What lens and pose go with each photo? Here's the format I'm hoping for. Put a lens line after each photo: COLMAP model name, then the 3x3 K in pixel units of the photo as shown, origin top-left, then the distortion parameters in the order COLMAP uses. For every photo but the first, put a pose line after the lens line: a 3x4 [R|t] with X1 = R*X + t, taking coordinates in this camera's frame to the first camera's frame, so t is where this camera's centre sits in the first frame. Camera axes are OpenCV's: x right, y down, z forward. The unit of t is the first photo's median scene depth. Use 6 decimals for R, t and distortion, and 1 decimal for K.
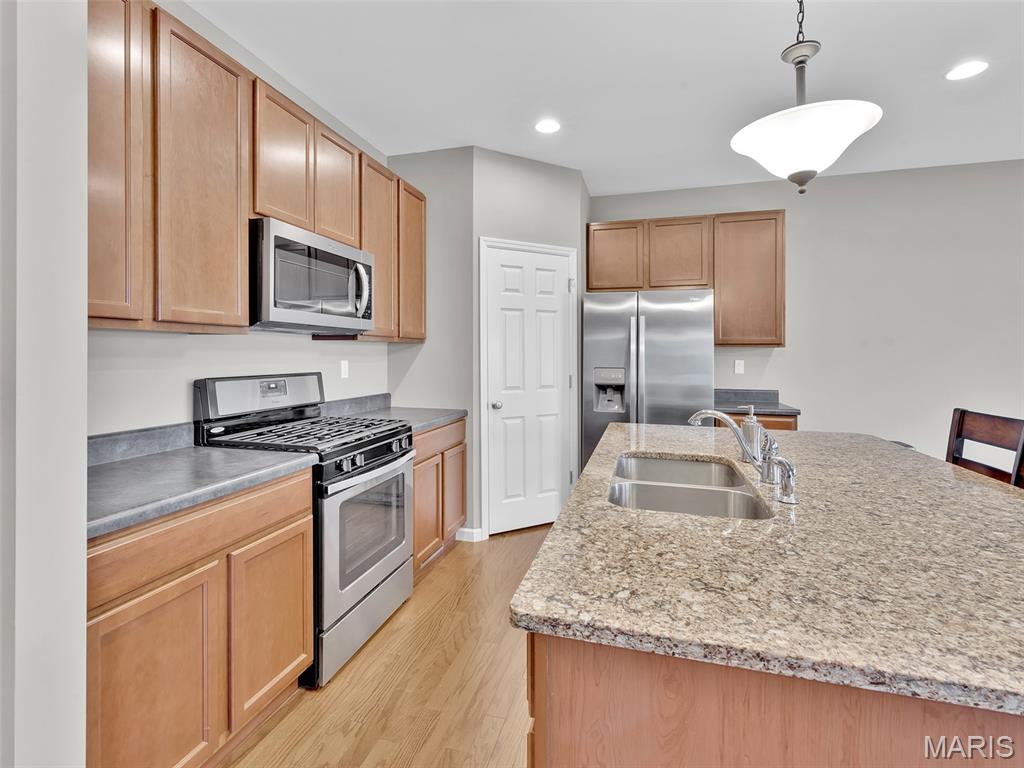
lens RADIAL K [[496.4, 0, 496.2], [0, 496.4, 356.8], [0, 0, 1]] dist [0.002987, -0.000914]
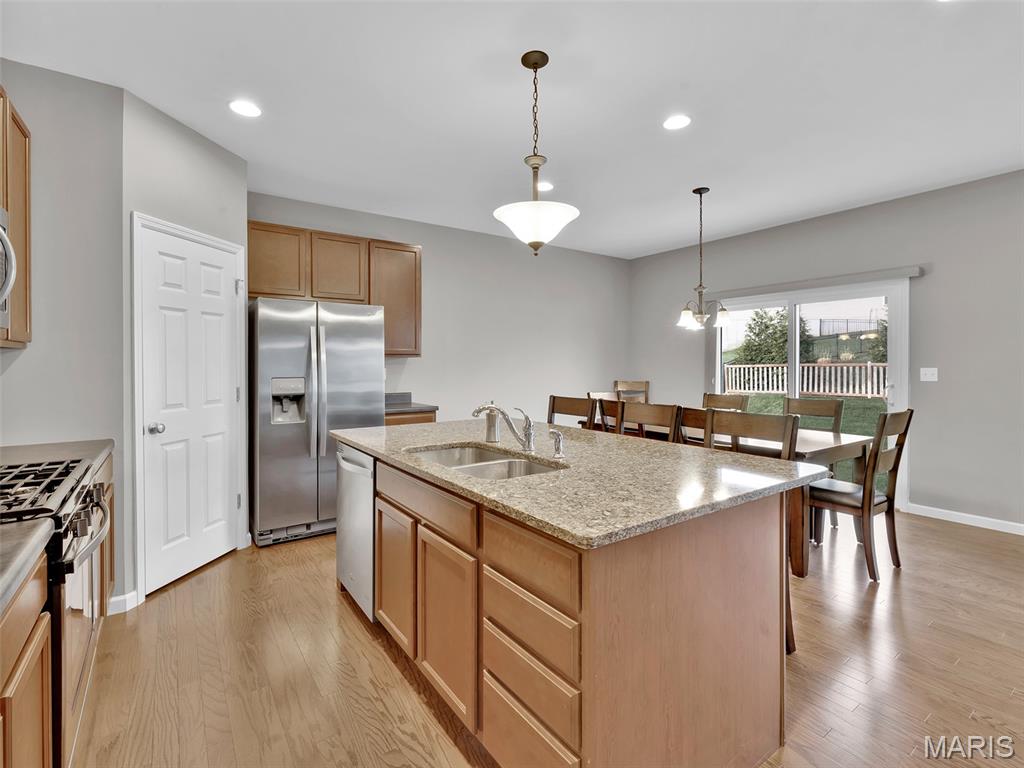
lens RADIAL K [[496.4, 0, 516.3], [0, 496.4, 368.0], [0, 0, 1]] dist [0.002987, -0.000914]
pose [[0.605326, -0.012425, 0.795881, -0.292848], [0.008597, 0.999922, 0.009071, -0.001535], [-0.795931, 0.001352, 0.605386, 0.065379]]
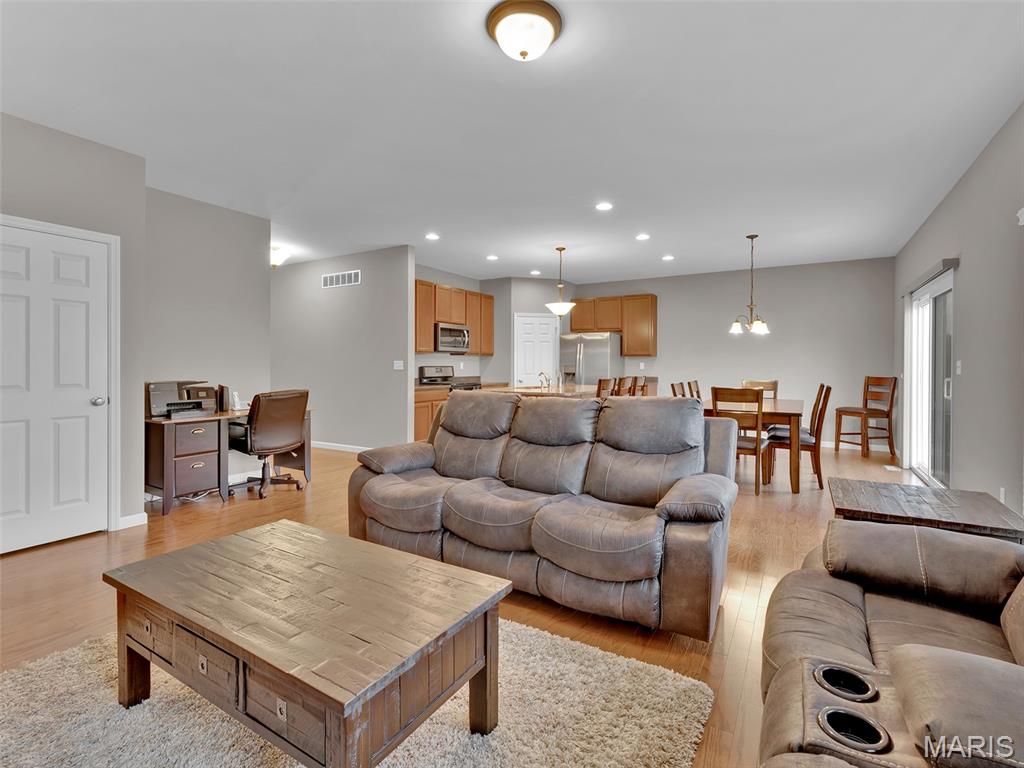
lens RADIAL K [[496.4, 0, 496.3], [0, 496.4, 366.9], [0, 0, 1]] dist [0.002987, -0.000914]
pose [[0.963388, -0.001182, -0.268108, 0.558617], [0.000548, 0.999997, -0.002442, 0.035509], [0.268110, 0.002206, 0.963386, -1.446324]]
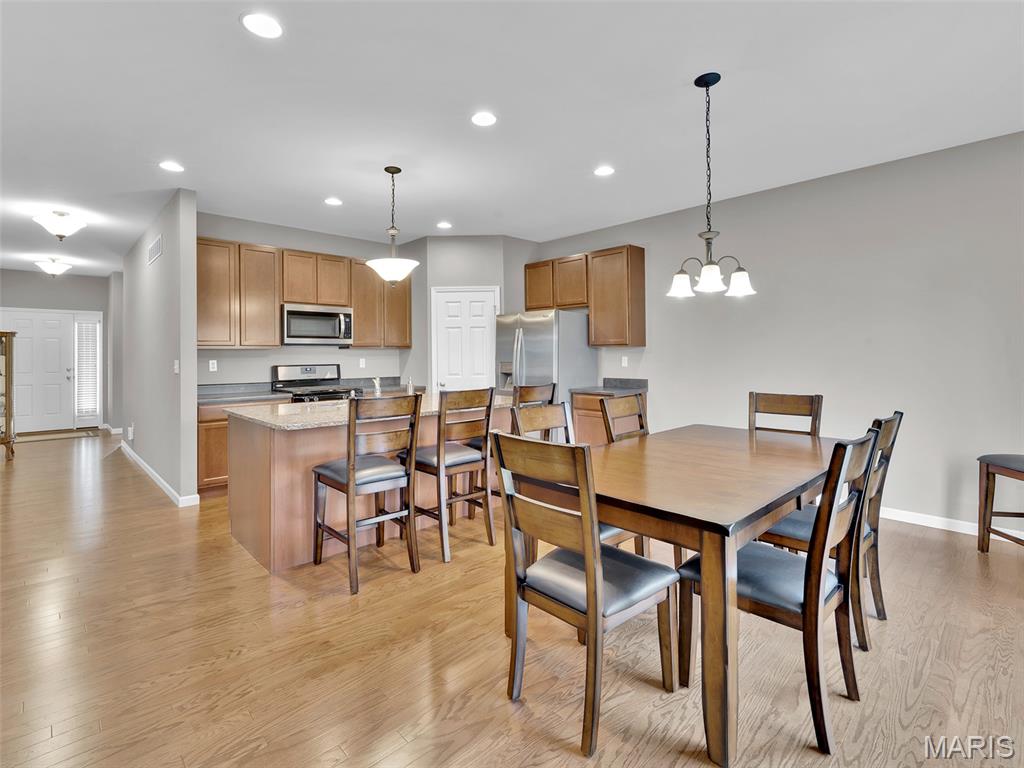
lens RADIAL K [[496.4, 0, 483.4], [0, 496.4, 350.2], [0, 0, 1]] dist [0.002987, -0.000914]
pose [[0.850046, -0.016845, -0.526439, 1.054623], [0.010393, 0.999830, -0.015211, 0.008479], [0.526606, 0.007459, 0.850077, -0.393304]]
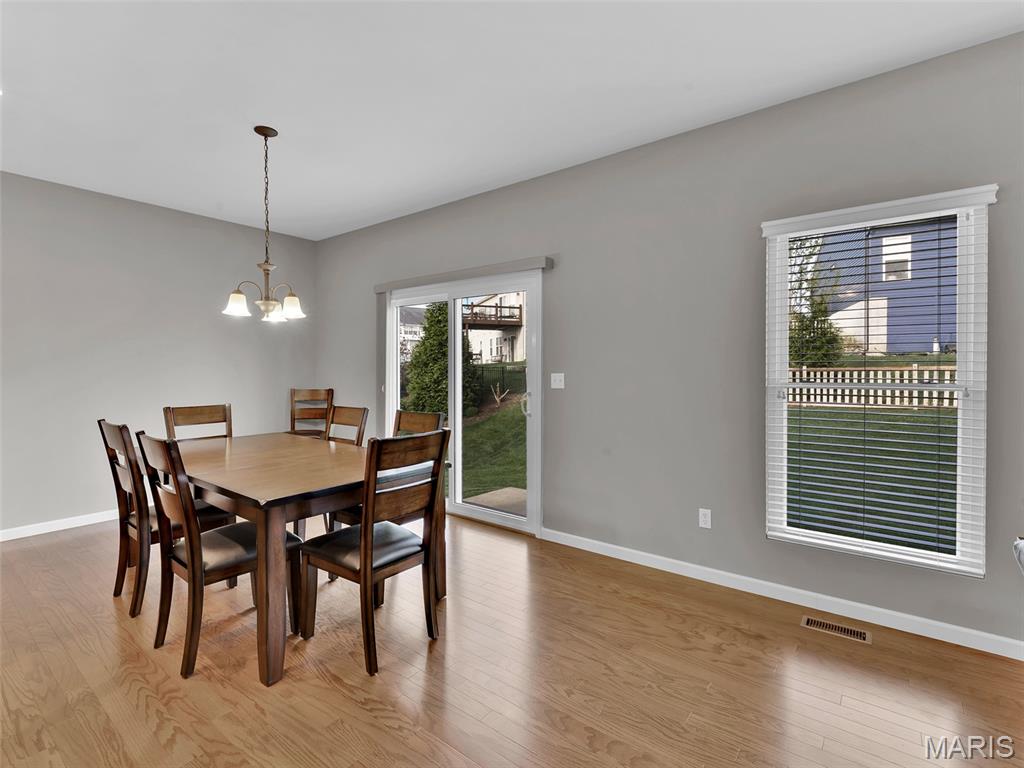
lens RADIAL K [[496.4, 0, 522.1], [0, 496.4, 379.2], [0, 0, 1]] dist [0.002987, -0.000914]
pose [[0.356092, -0.026709, 0.934069, 0.273271], [0.004410, 0.999628, 0.026903, 0.001735], [-0.934440, -0.005461, 0.356078, -0.302514]]
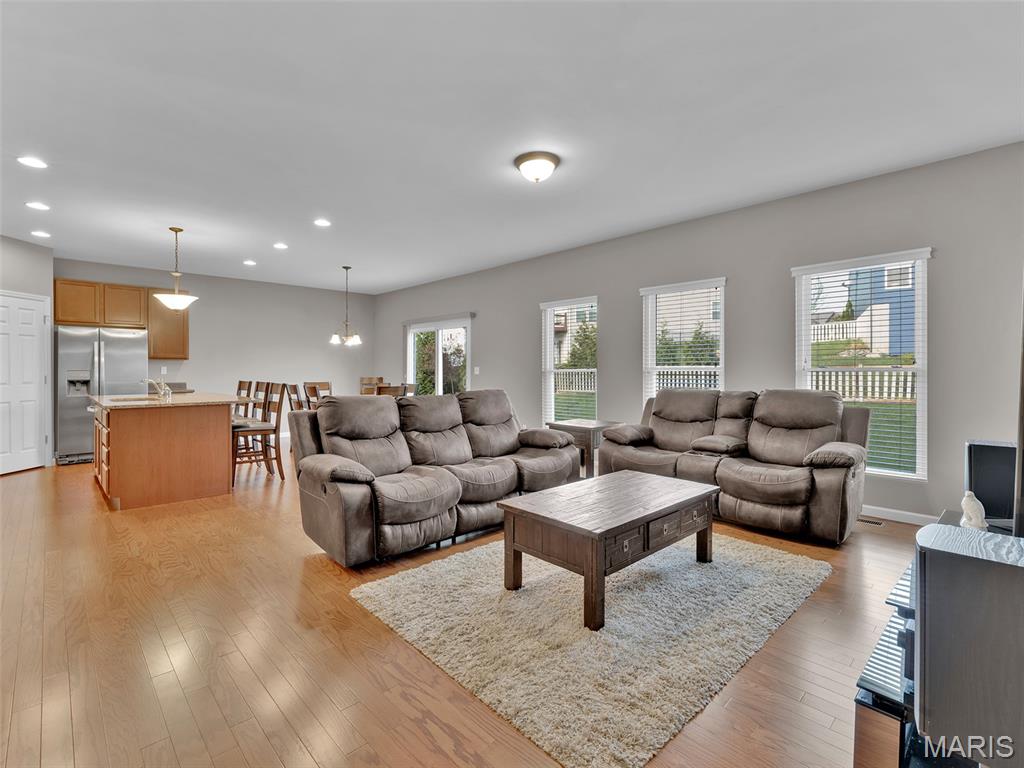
lens RADIAL K [[496.4, 0, 525.9], [0, 496.4, 373.0], [0, 0, 1]] dist [0.002987, -0.000914]
pose [[0.485919, -0.010600, 0.873939, -0.567572], [0.007199, 0.999941, 0.008126, 0.030041], [-0.873974, 0.002343, 0.485967, -1.291349]]
